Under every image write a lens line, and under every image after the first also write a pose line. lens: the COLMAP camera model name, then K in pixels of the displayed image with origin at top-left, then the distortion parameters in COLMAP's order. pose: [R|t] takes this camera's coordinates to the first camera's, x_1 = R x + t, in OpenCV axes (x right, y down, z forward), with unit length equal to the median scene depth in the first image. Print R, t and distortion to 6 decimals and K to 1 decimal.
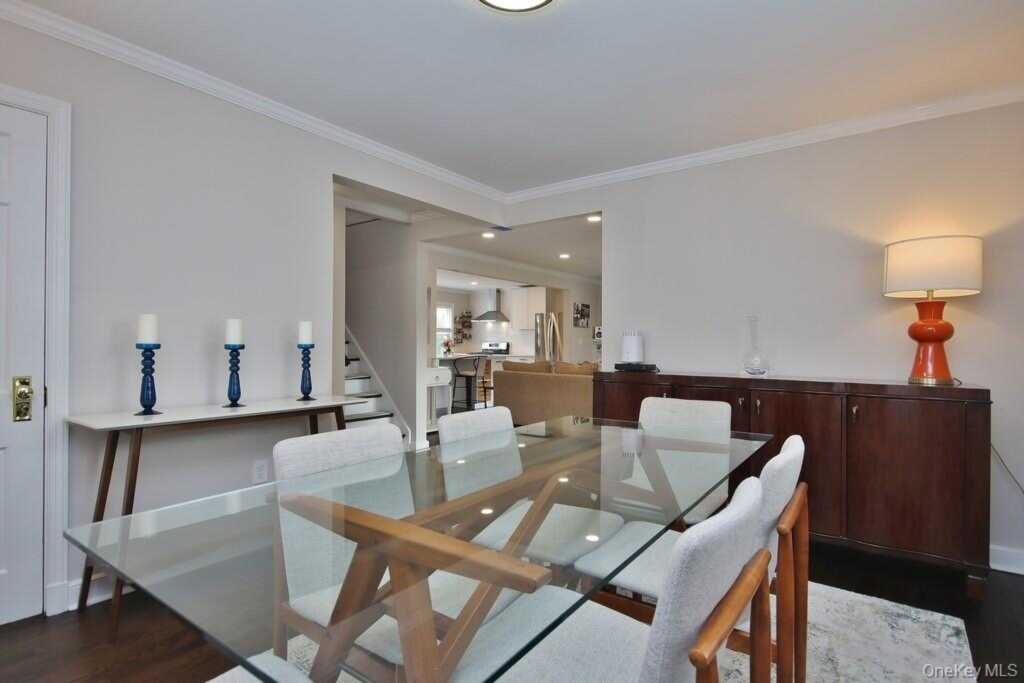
lens RADIAL K [[516.7, 0, 517.7], [0, 516.7, 339.0], [0, 0, 1]] dist [-0.001925, 0.000312]
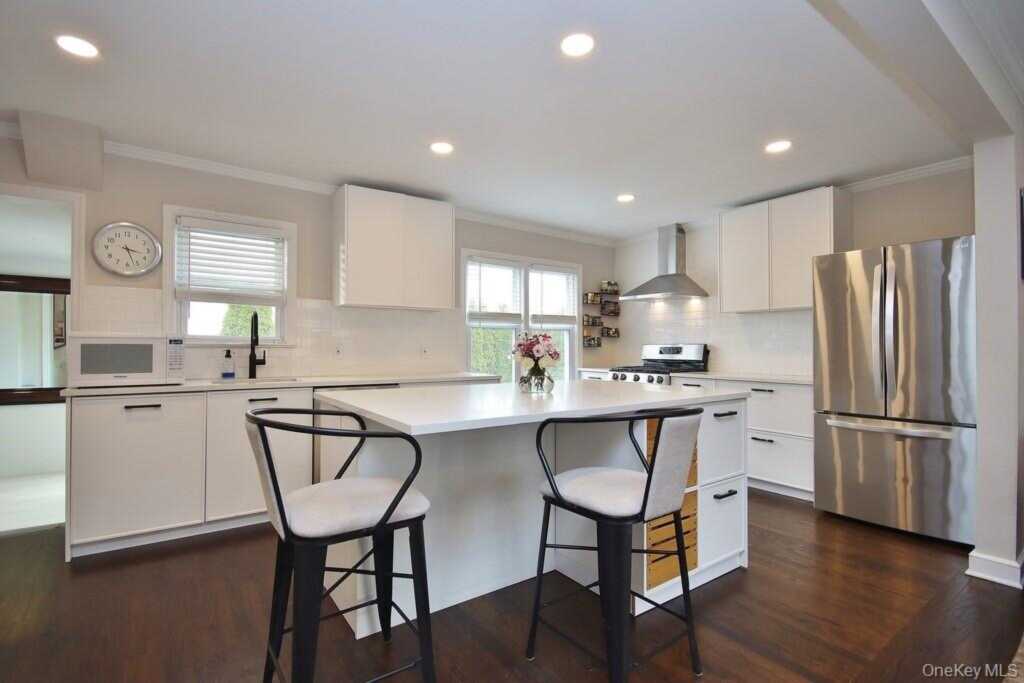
lens RADIAL K [[471.6, 0, 513.0], [0, 471.6, 342.8], [0, 0, 1]] dist [0.009345, -0.009269]
pose [[0.952308, -0.006350, -0.305073, -0.068357], [0.006022, 0.999980, -0.002016, 0.006992], [0.305080, 0.000083, 0.952327, 0.755483]]
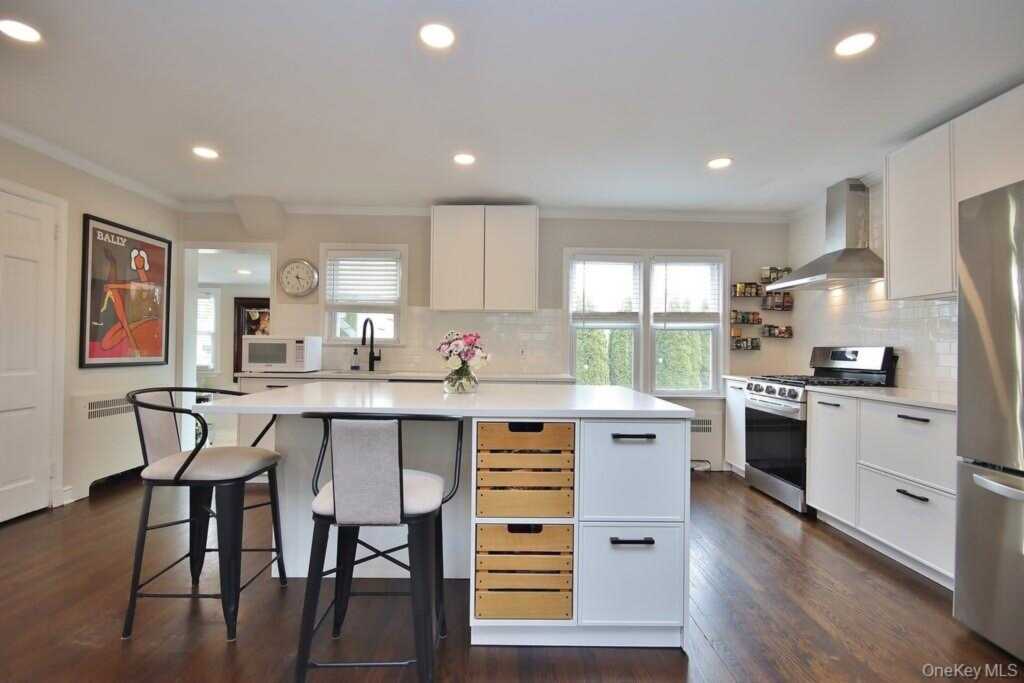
lens RADIAL K [[471.6, 0, 512.9], [0, 471.6, 343.2], [0, 0, 1]] dist [0.009345, -0.009269]
pose [[0.610847, -0.006066, -0.791725, 0.085269], [-0.000399, 0.999968, -0.007969, 0.008894], [0.791748, 0.005184, 0.610825, 0.872871]]
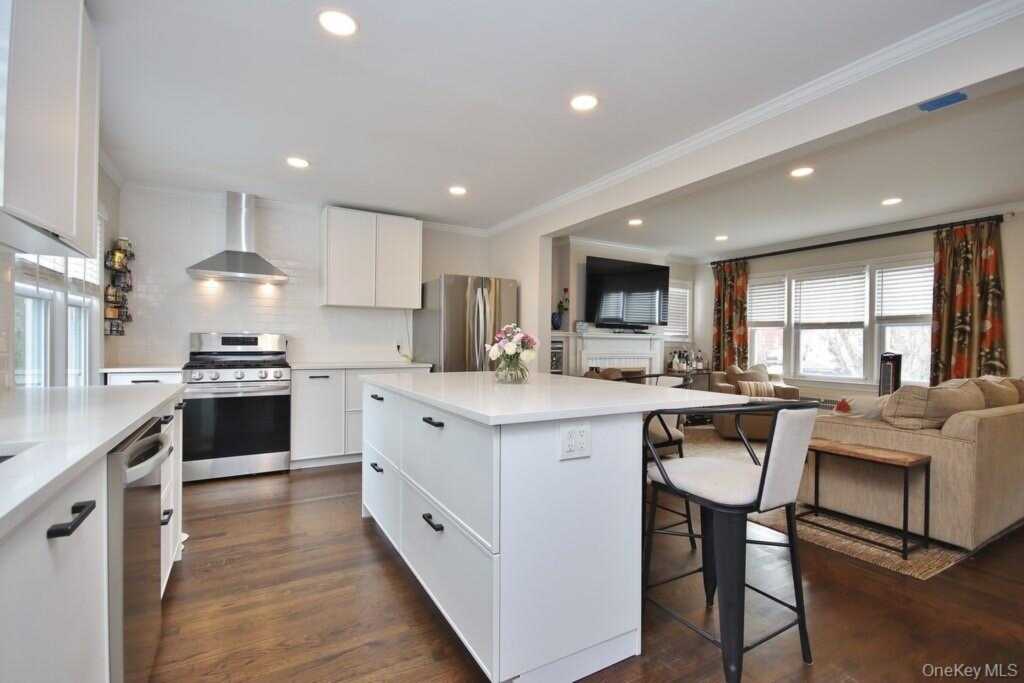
lens RADIAL K [[471.6, 0, 513.2], [0, 471.6, 344.9], [0, 0, 1]] dist [0.009345, -0.009269]
pose [[0.401772, -0.008313, 0.915702, -0.383864], [-0.017258, 0.999712, 0.016647, 0.007350], [-0.915577, -0.022492, 0.401513, 0.899681]]
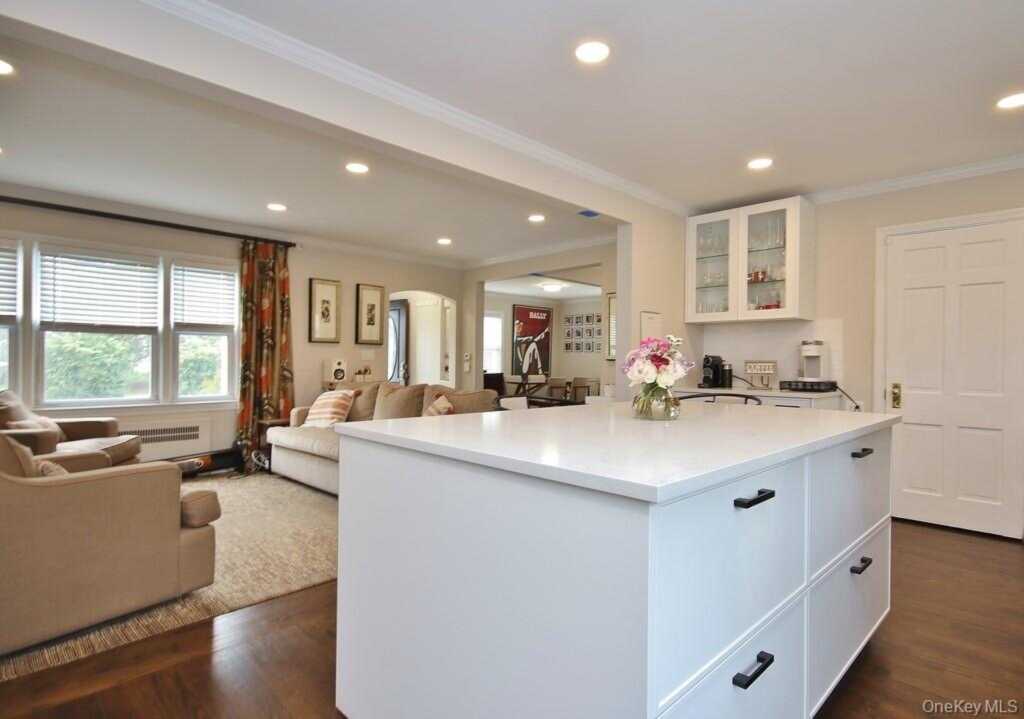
lens RADIAL K [[531.7, 0, 549.1], [0, 531.7, 362.6], [0, 0, 1]] dist [0.004320, 0.000140]
pose [[-0.993390, -0.017136, 0.113503, -0.116995], [-0.018274, 0.999793, -0.008996, 0.013803], [-0.113325, -0.011010, -0.993497, 1.220994]]
